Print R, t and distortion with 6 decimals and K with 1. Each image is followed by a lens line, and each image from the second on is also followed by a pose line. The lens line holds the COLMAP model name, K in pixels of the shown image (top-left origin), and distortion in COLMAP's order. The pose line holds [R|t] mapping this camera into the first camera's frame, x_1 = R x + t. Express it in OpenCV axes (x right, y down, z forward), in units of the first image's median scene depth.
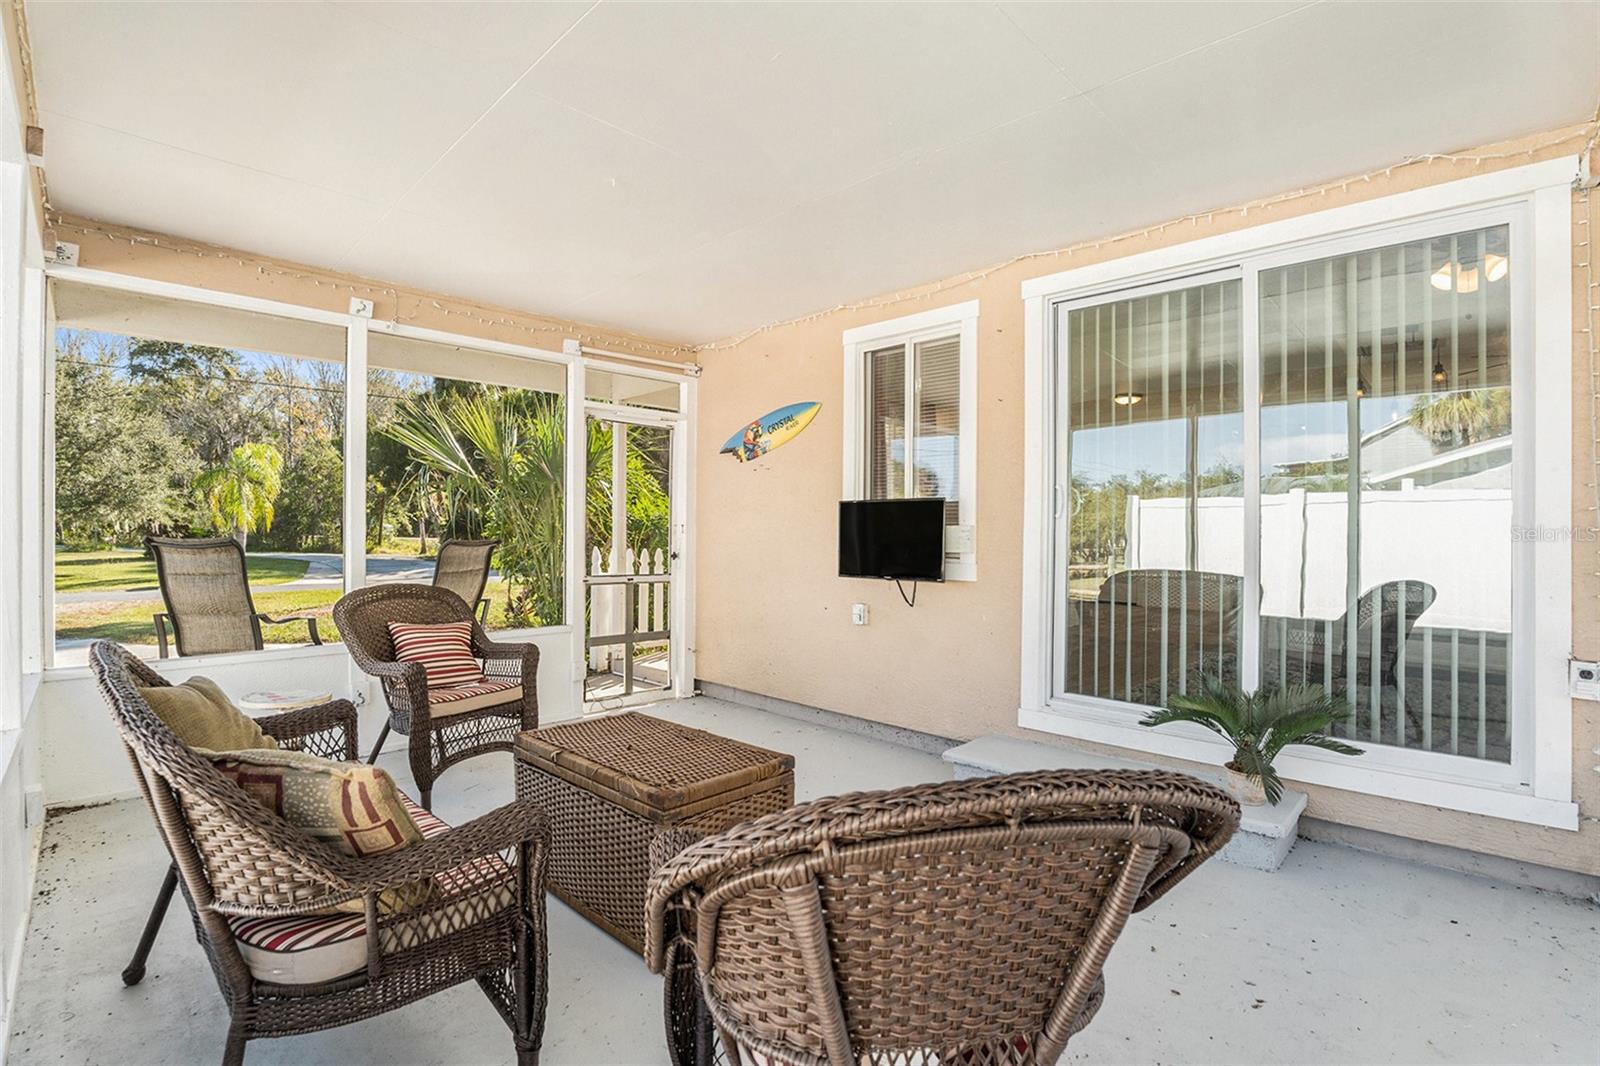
lens RADIAL K [[754.7, 0, 834.9], [0, 754.7, 527.5], [0, 0, 1]] dist [-0.025764, -0.000049]
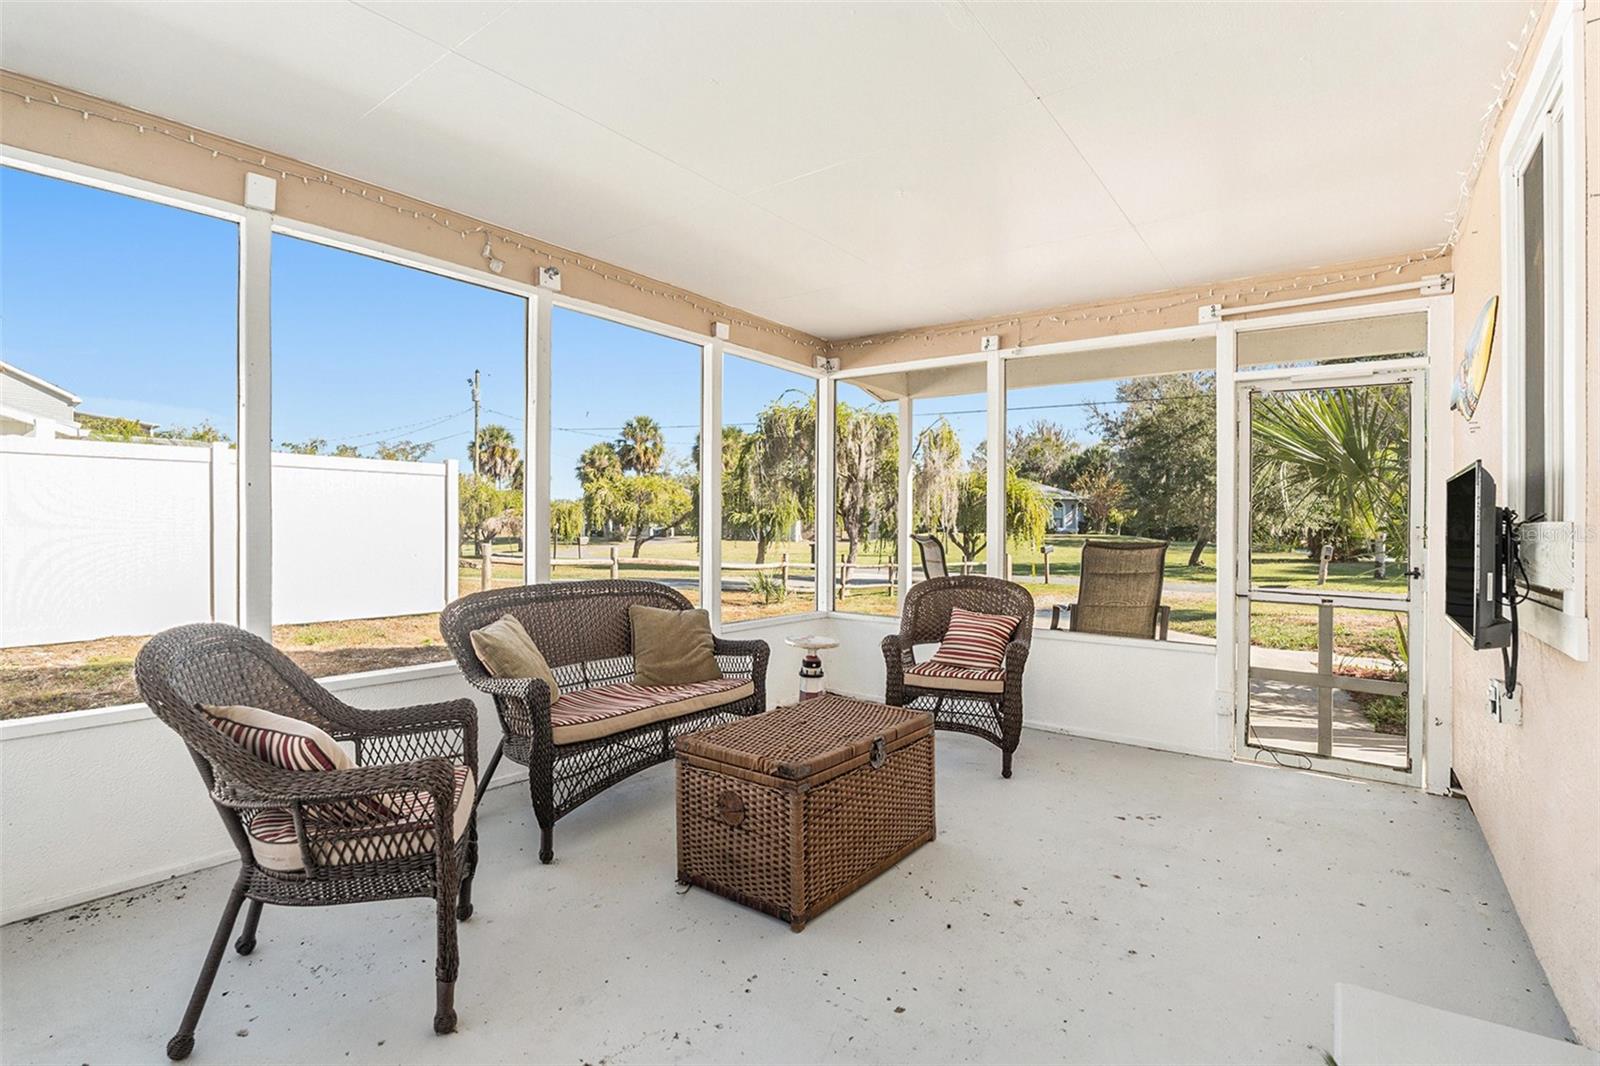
lens RADIAL K [[765.4, 0, 771.8], [0, 765.4, 536.1], [0, 0, 1]] dist [-0.048192, 0.000509]
pose [[0.094058, 0.012706, -0.995486, 0.447003], [-0.005283, 0.999911, 0.012263, -0.000462], [0.995553, 0.004106, 0.094117, 0.443910]]
